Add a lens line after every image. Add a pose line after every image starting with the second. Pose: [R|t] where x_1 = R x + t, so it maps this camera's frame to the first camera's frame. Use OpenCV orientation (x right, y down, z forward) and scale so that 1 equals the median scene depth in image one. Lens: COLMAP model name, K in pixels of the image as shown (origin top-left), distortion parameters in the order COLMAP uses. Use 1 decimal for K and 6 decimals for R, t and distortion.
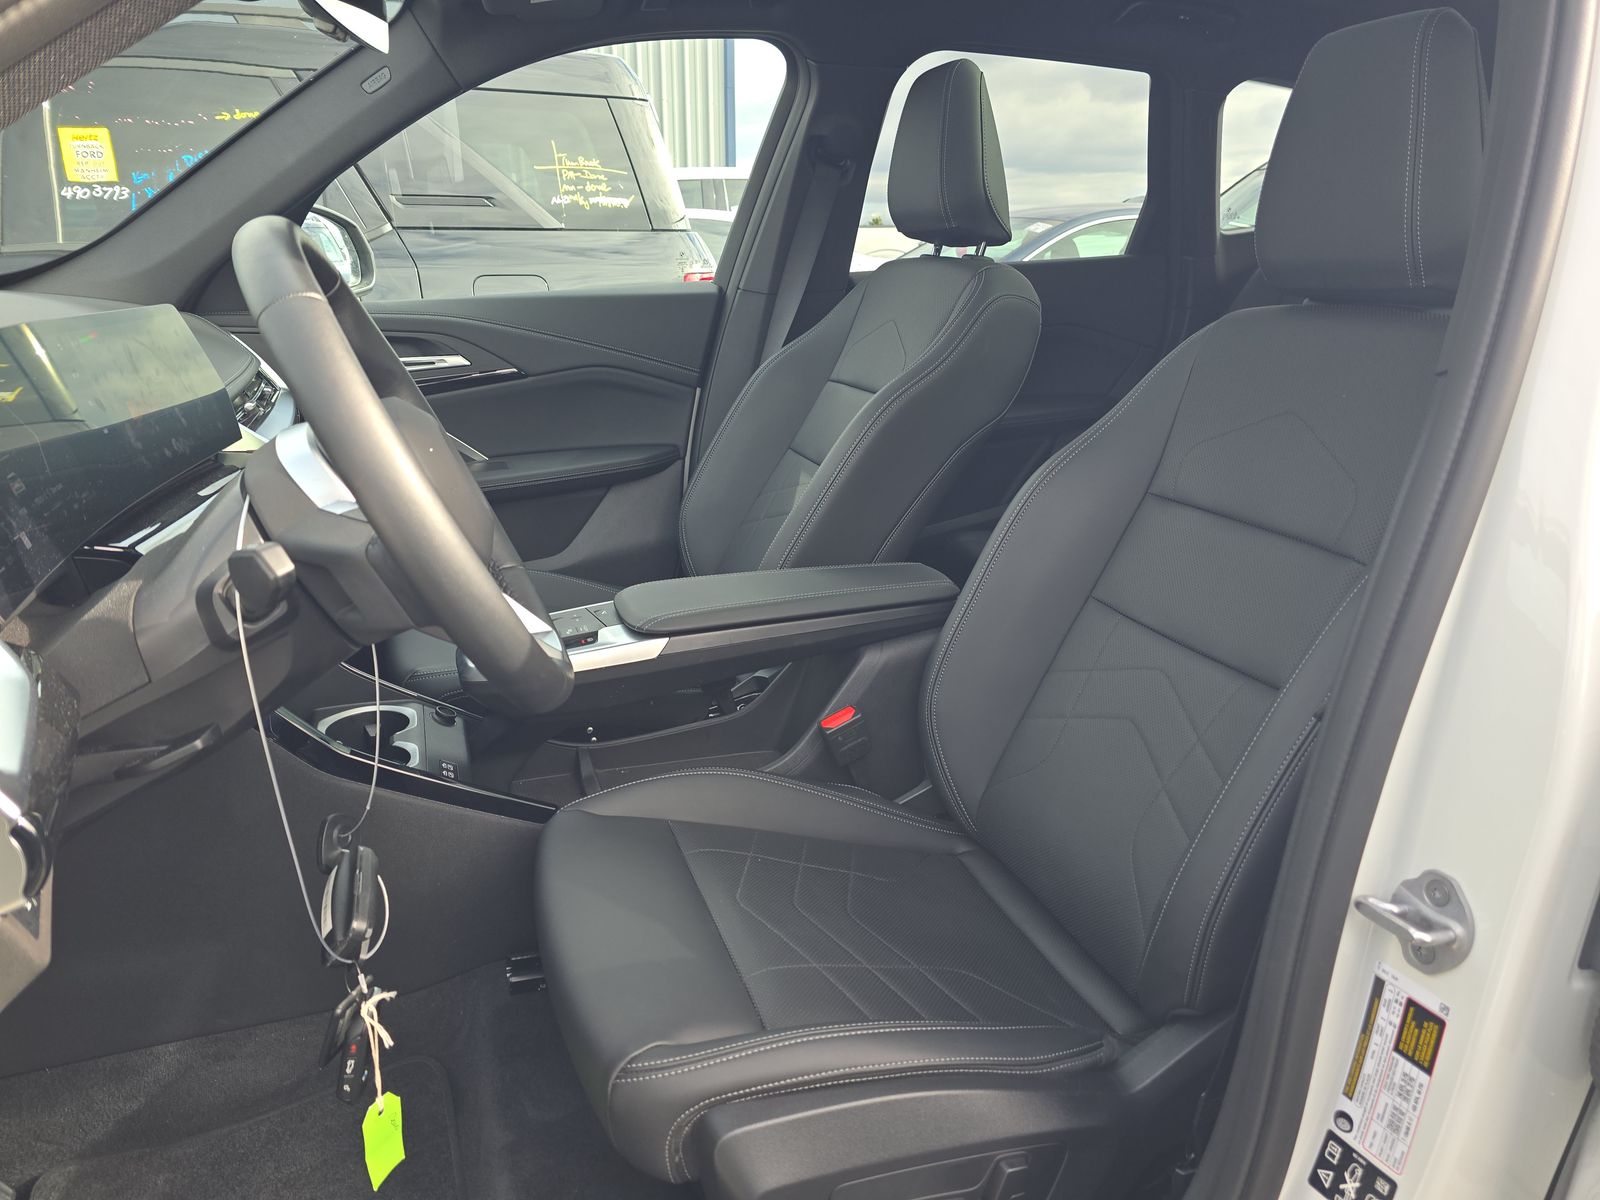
lens RADIAL K [[1096.1, 0, 780.7], [0, 1096.1, 605.8], [0, 0, 1]] dist [0.057464, -0.034023]
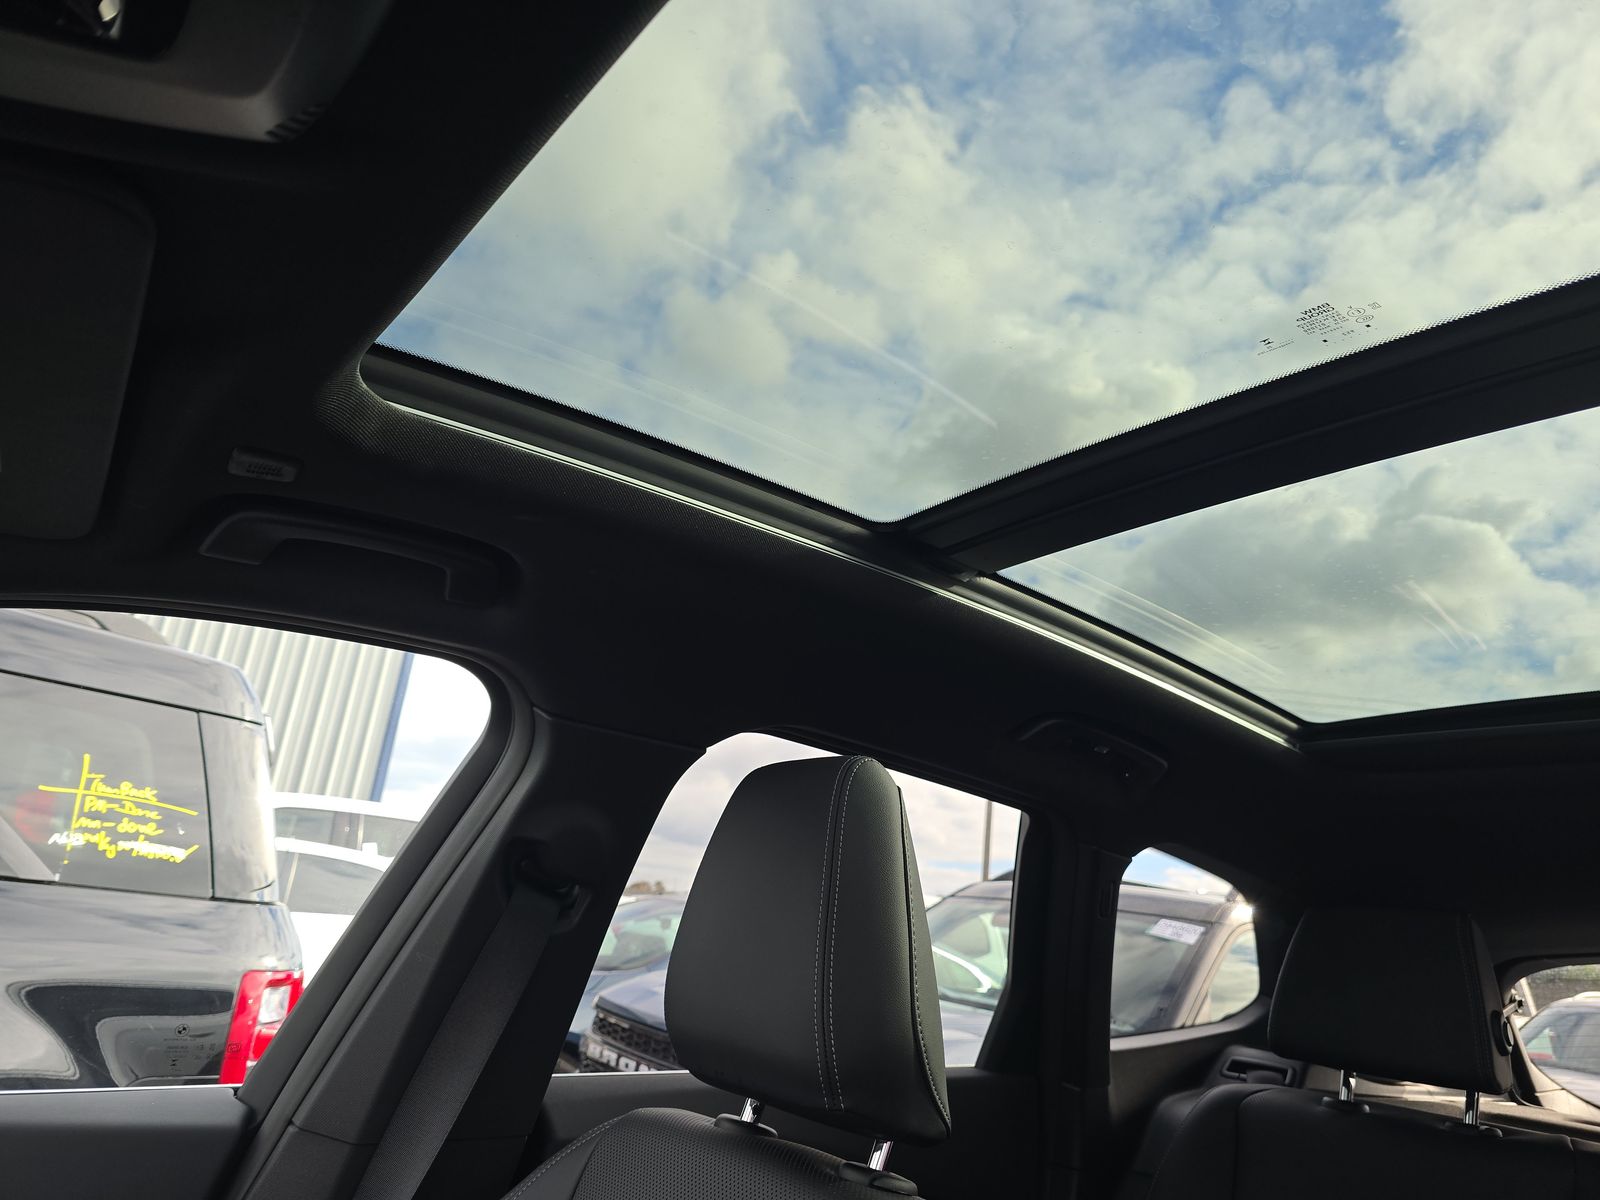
lens RADIAL K [[1096.1, 0, 799.8], [0, 1096.1, 617.3], [0, 0, 1]] dist [0.057464, -0.034023]
pose [[0.938875, 0.197146, 0.282218, -0.007240], [-0.013414, 0.840114, -0.542245, -0.128061], [-0.343997, 0.505314, 0.791406, 0.271918]]
